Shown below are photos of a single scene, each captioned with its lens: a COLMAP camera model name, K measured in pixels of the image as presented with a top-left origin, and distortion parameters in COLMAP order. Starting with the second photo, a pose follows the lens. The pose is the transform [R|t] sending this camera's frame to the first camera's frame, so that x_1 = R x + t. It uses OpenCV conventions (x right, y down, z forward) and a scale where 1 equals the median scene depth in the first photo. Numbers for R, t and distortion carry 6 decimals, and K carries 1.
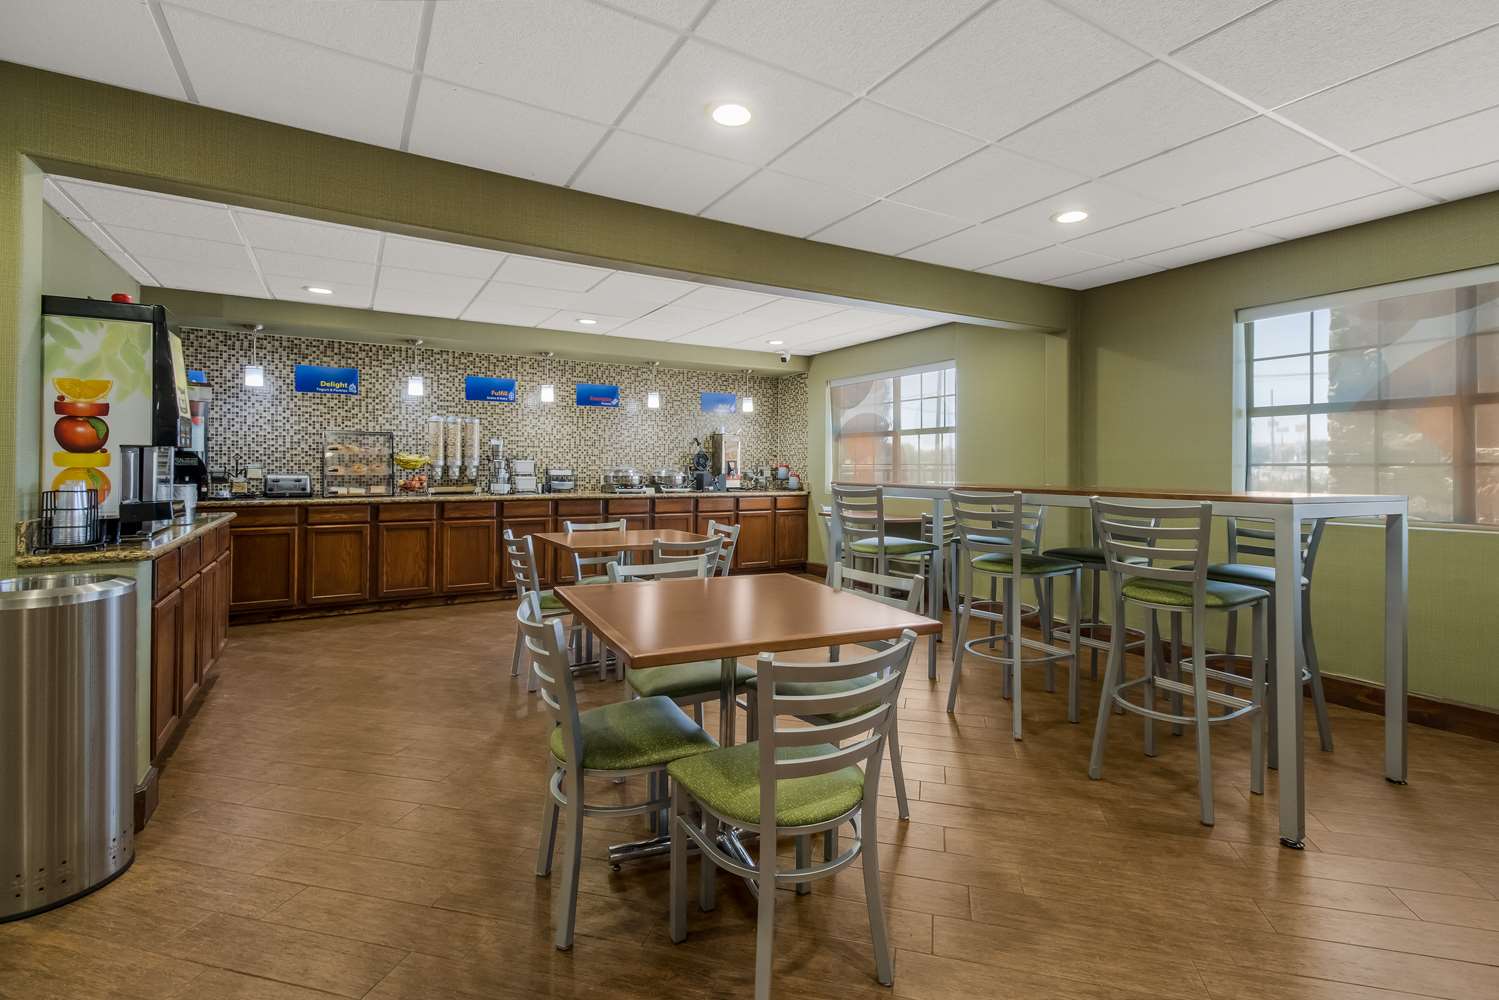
lens RADIAL K [[685.6, 0, 764.8], [0, 685.6, 480.2], [0, 0, 1]] dist [-0.001216, -0.000470]
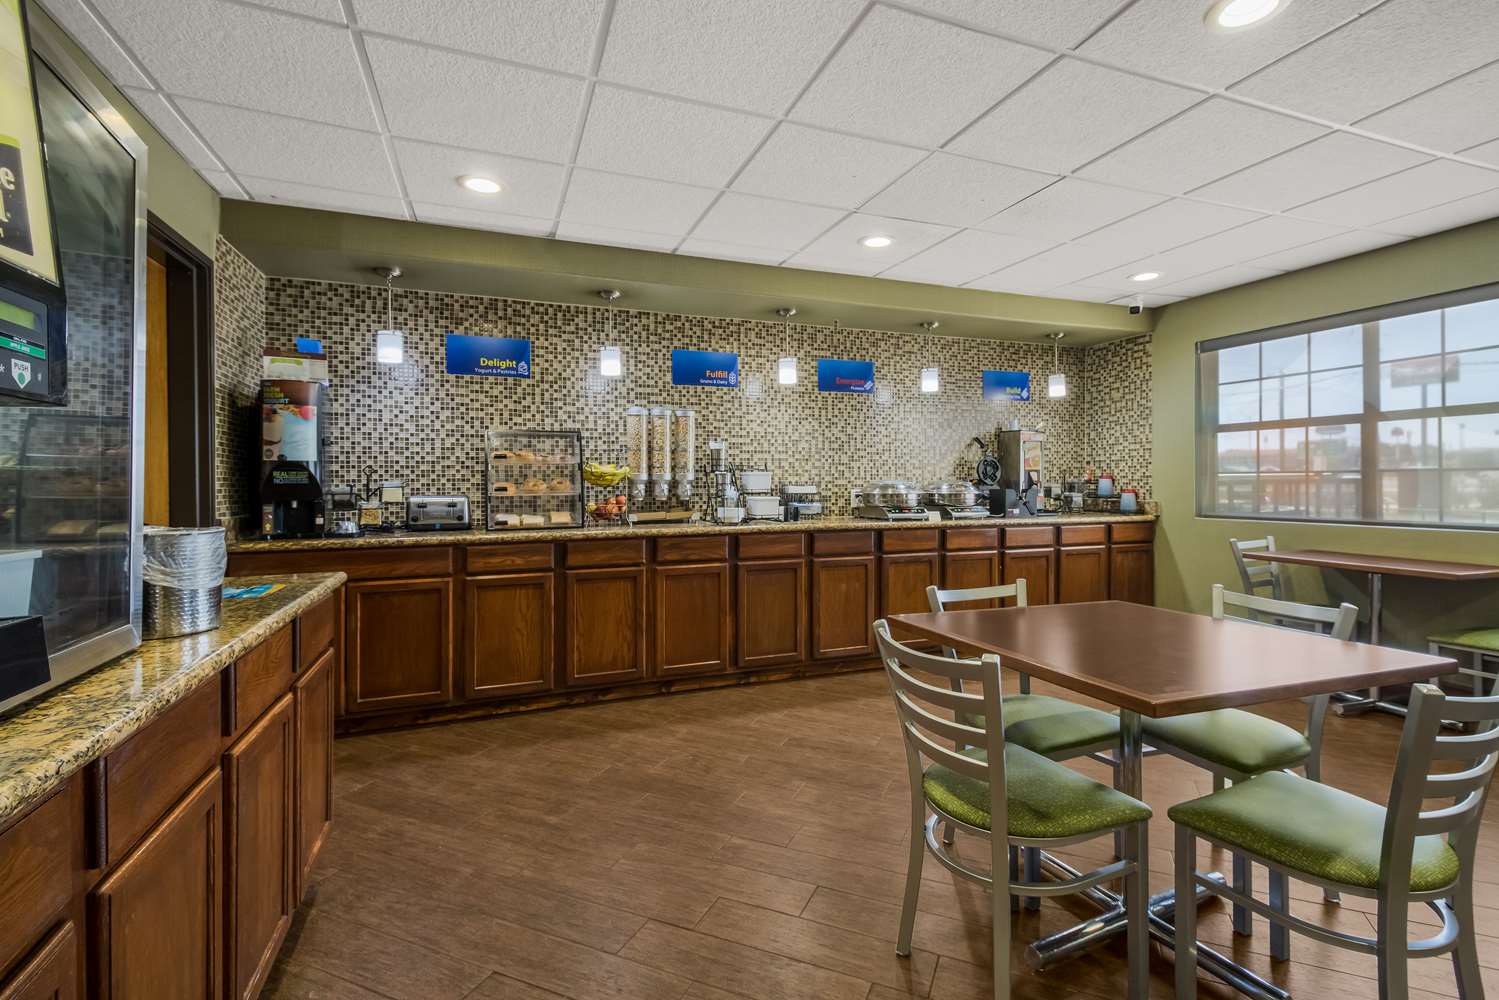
lens RADIAL K [[685.6, 0, 749.5], [0, 685.6, 500.0], [0, 0, 1]] dist [0.014420, 0.000019]
pose [[0.982917, -0.005202, -0.183977, -0.260815], [0.006485, 0.999959, 0.006371, -0.006359], [0.183936, -0.007455, 0.982910, 0.377127]]
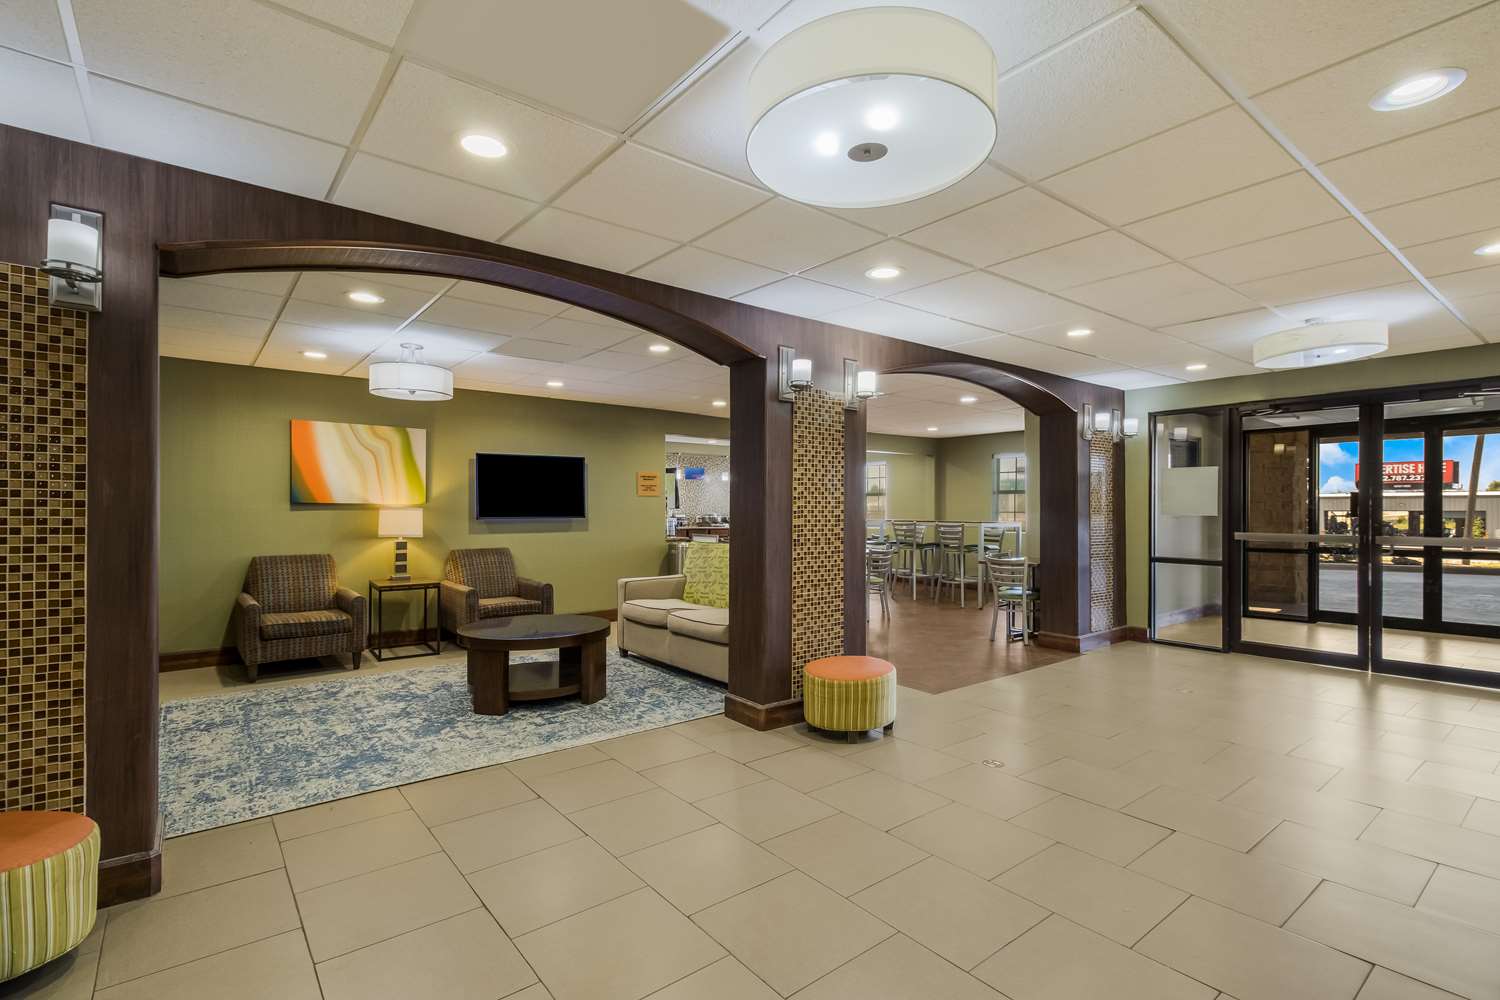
lens RADIAL K [[709.4, 0, 748.0], [0, 709.4, 523.9], [0, 0, 1]] dist [-0.000225, -0.000093]
pose [[0.992582, -0.004156, 0.121505, -0.409166], [0.004357, 0.999990, -0.001388, 0.017746], [-0.121498, 0.001907, 0.992590, -1.114252]]
